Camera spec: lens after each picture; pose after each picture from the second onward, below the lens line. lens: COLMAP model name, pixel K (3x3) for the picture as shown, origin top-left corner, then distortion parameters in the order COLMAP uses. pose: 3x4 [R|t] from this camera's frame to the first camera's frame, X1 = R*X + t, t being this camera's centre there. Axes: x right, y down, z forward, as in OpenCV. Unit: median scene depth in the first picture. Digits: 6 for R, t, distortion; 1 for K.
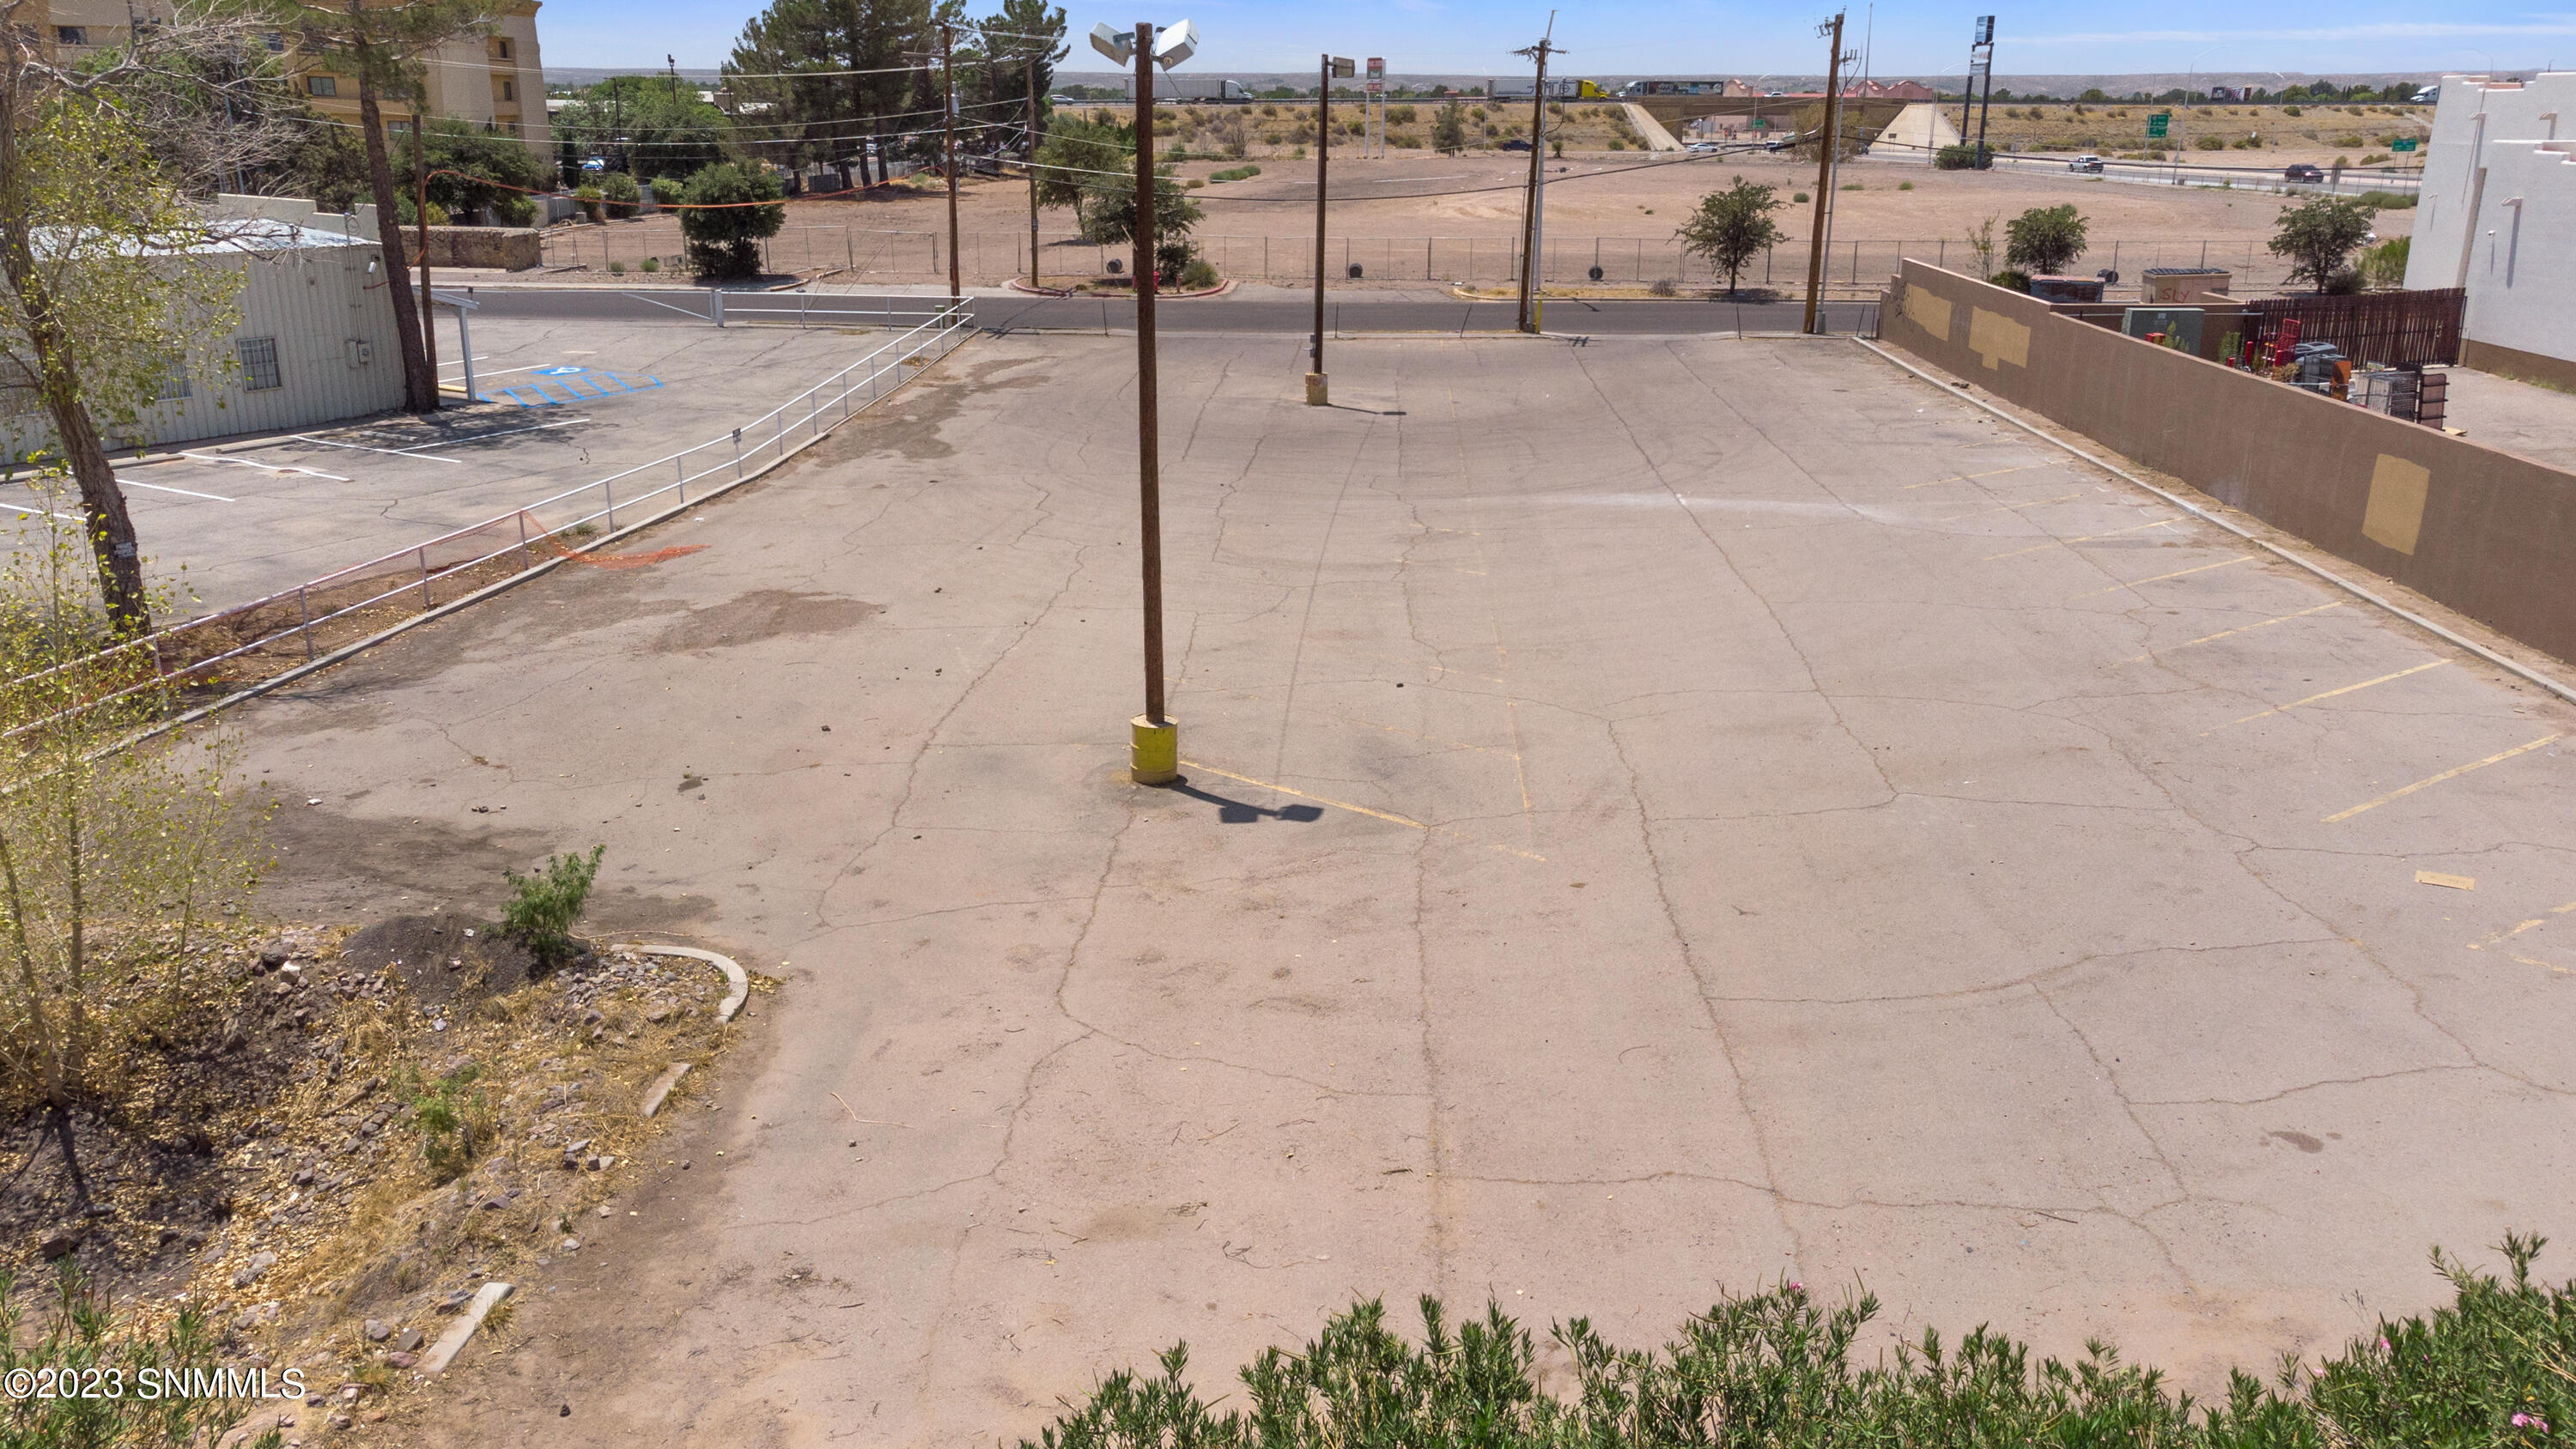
lens RADIAL K [[1880.5, 0, 1293.0], [0, 1880.5, 735.4], [0, 0, 1]] dist [0.048972, 0.001366]
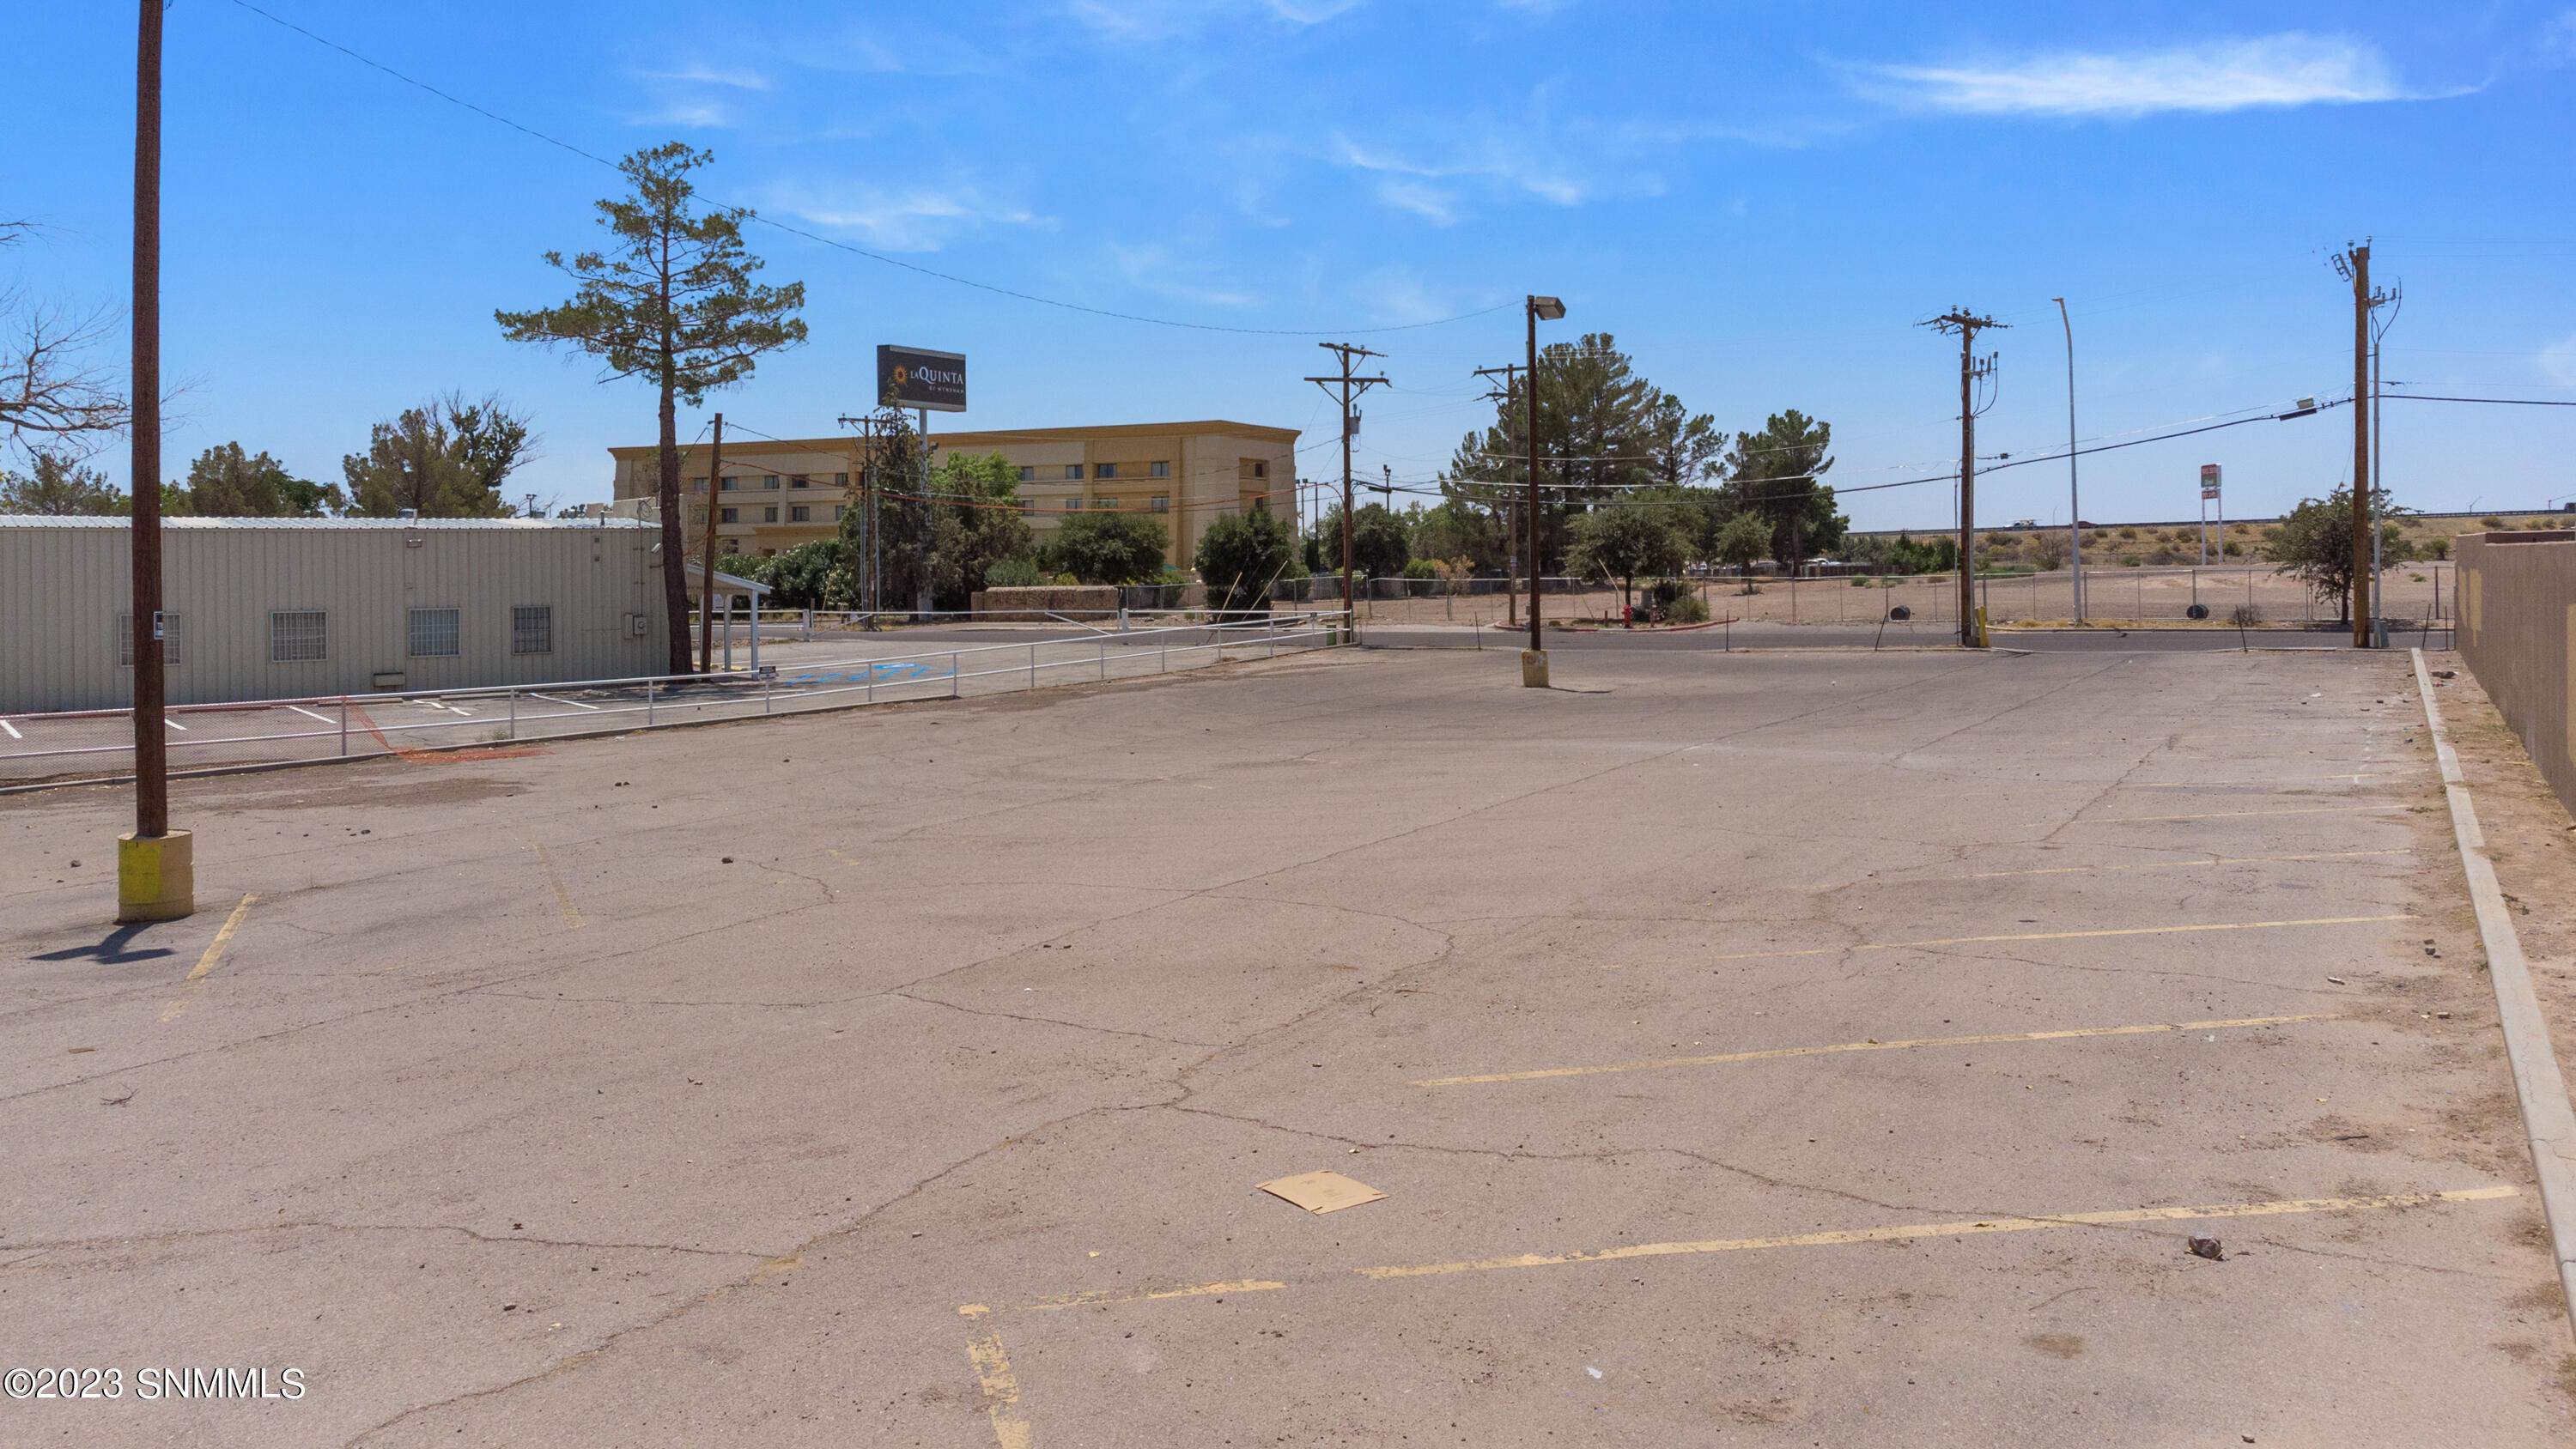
lens RADIAL K [[1880.5, 0, 1293.0], [0, 1880.5, 735.4], [0, 0, 1]] dist [0.048972, 0.001366]
pose [[0.914436, 0.021180, -0.404176, 0.229138], [-0.106996, 0.975752, -0.190944, 0.017267], [0.390331, 0.217851, 0.894529, 0.181906]]
